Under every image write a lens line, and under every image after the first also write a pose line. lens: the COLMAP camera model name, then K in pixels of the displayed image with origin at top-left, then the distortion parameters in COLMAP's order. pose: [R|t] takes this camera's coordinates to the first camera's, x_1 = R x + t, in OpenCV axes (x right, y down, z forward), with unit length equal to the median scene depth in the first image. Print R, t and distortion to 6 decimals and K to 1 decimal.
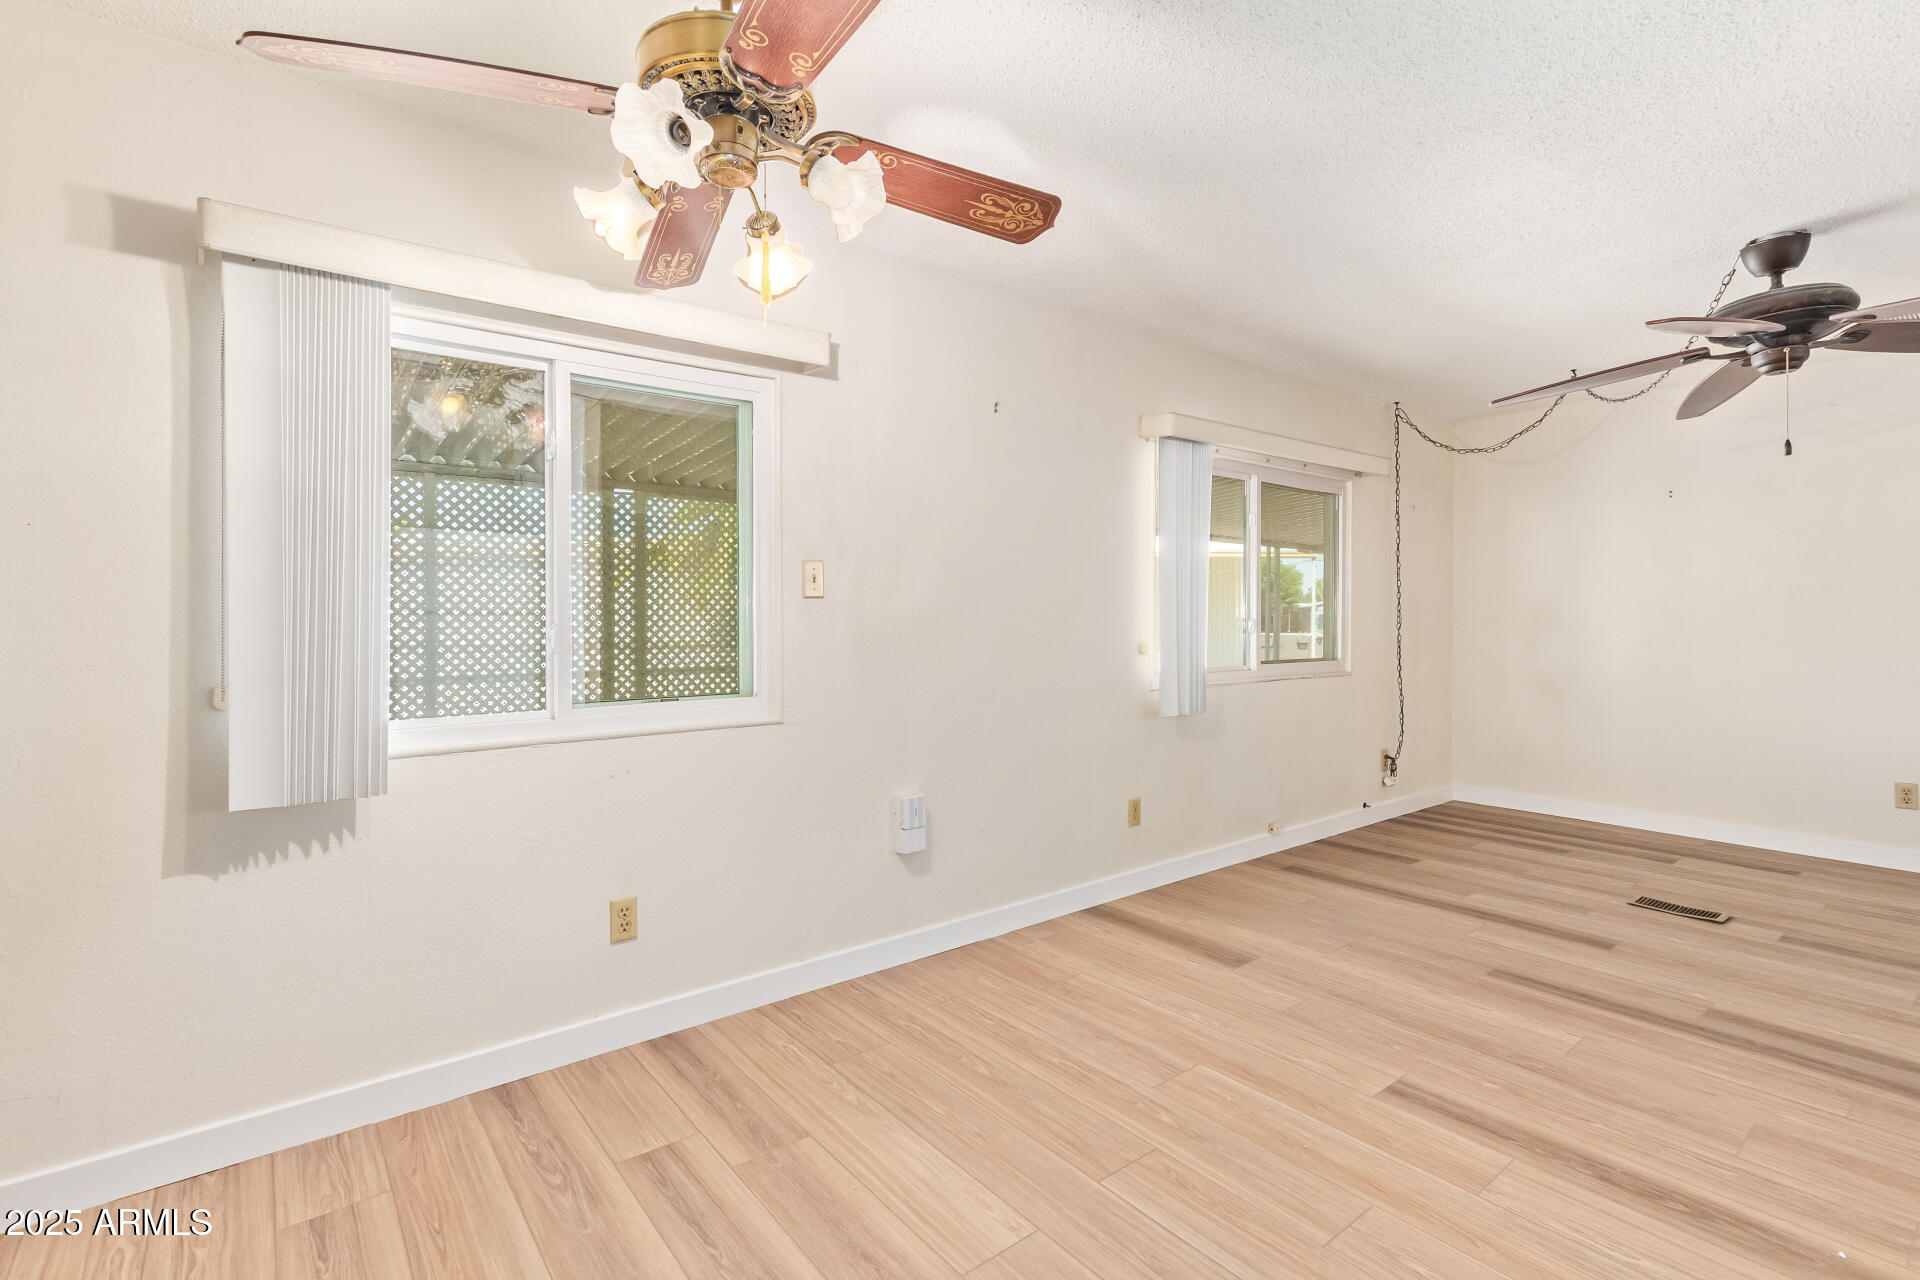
lens RADIAL K [[891.6, 0, 955.5], [0, 891.6, 631.7], [0, 0, 1]] dist [0.006665, -0.004483]
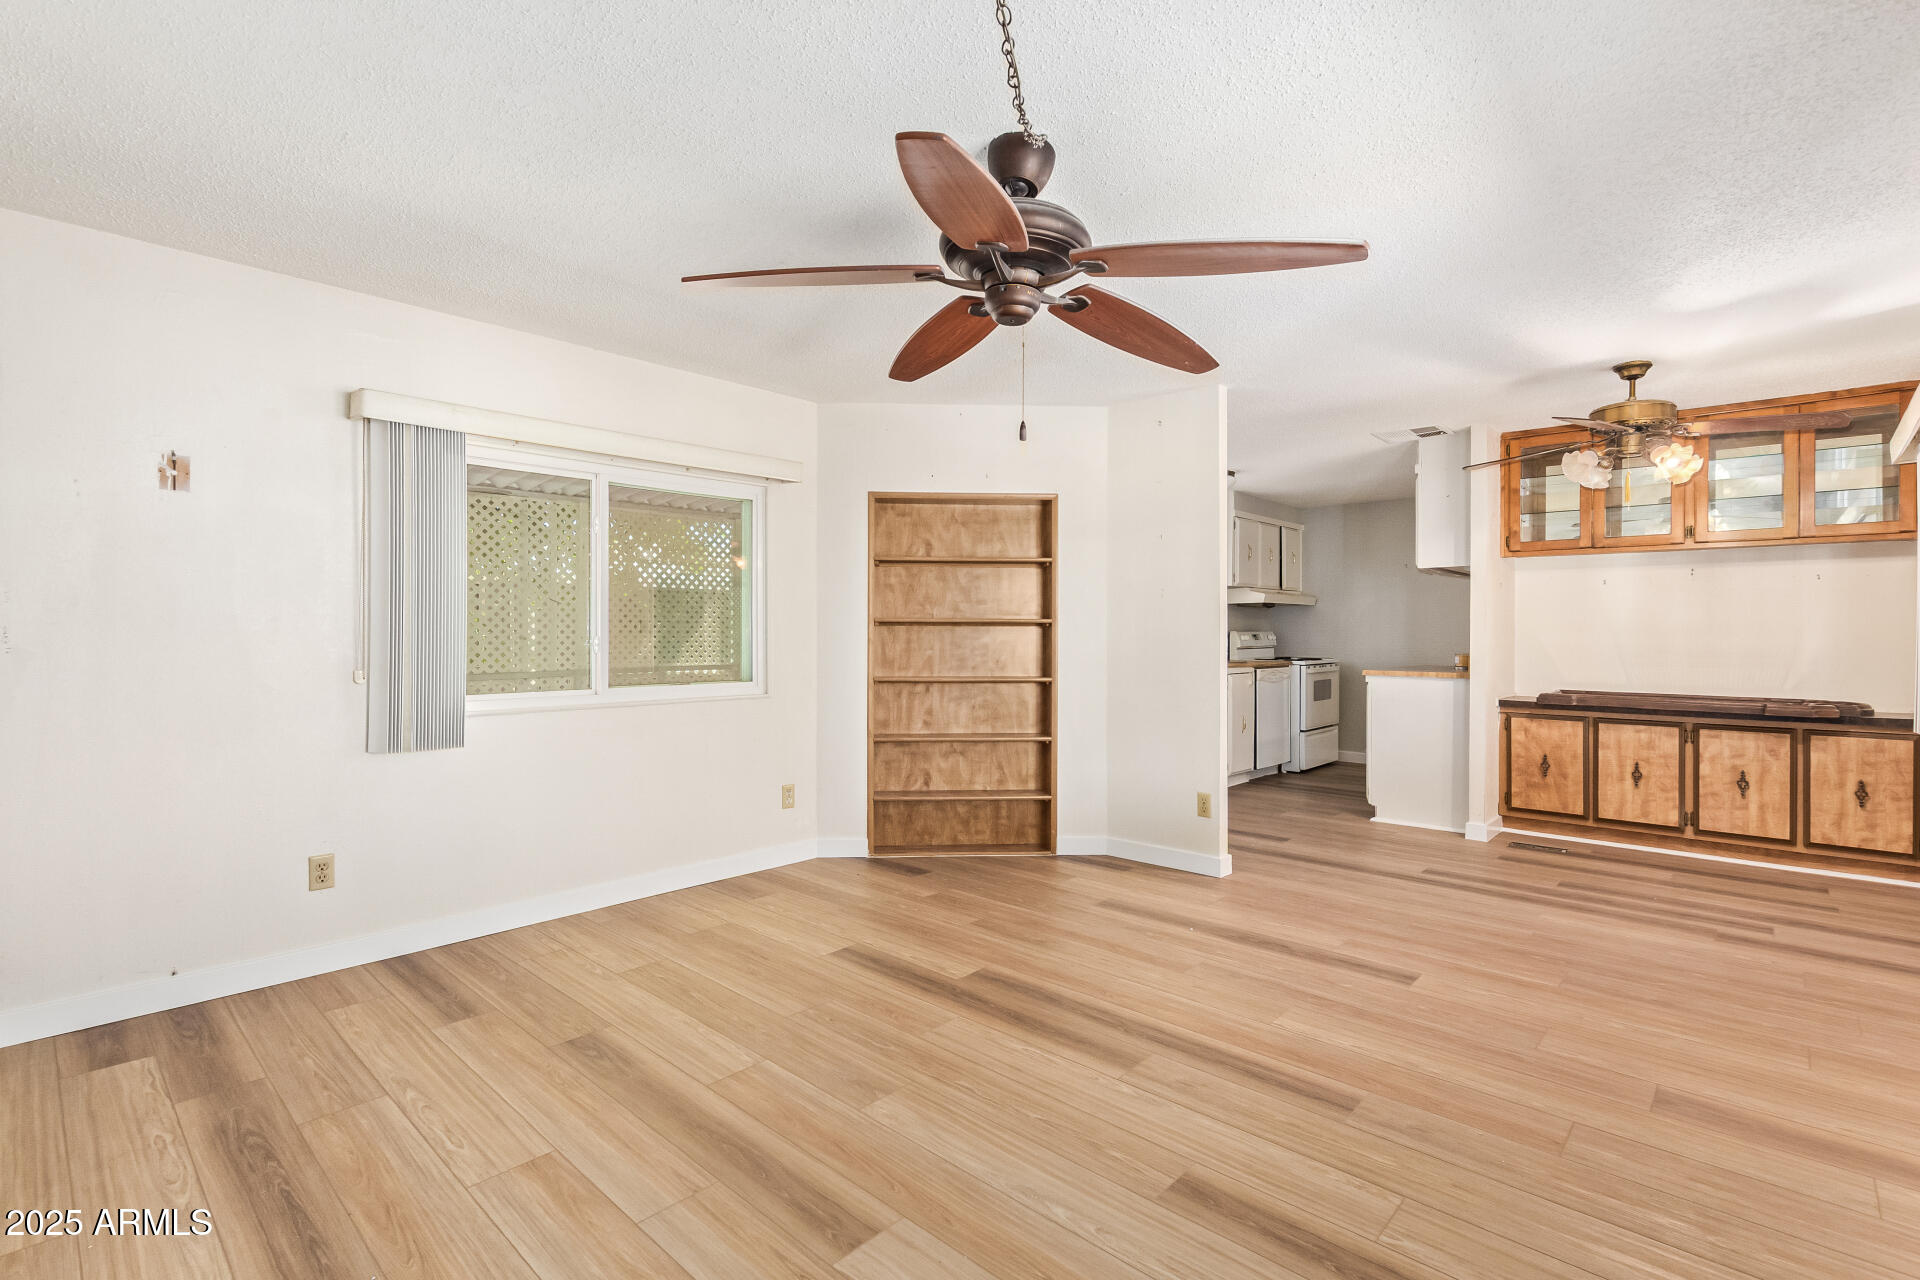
lens RADIAL K [[891.6, 0, 955.5], [0, 891.6, 631.7], [0, 0, 1]] dist [0.006665, -0.004483]
pose [[-0.988235, 0.001869, -0.152931, 1.233044], [-0.000882, 0.999839, 0.017918, -0.041767], [0.152939, 0.017842, -0.988074, 1.983878]]
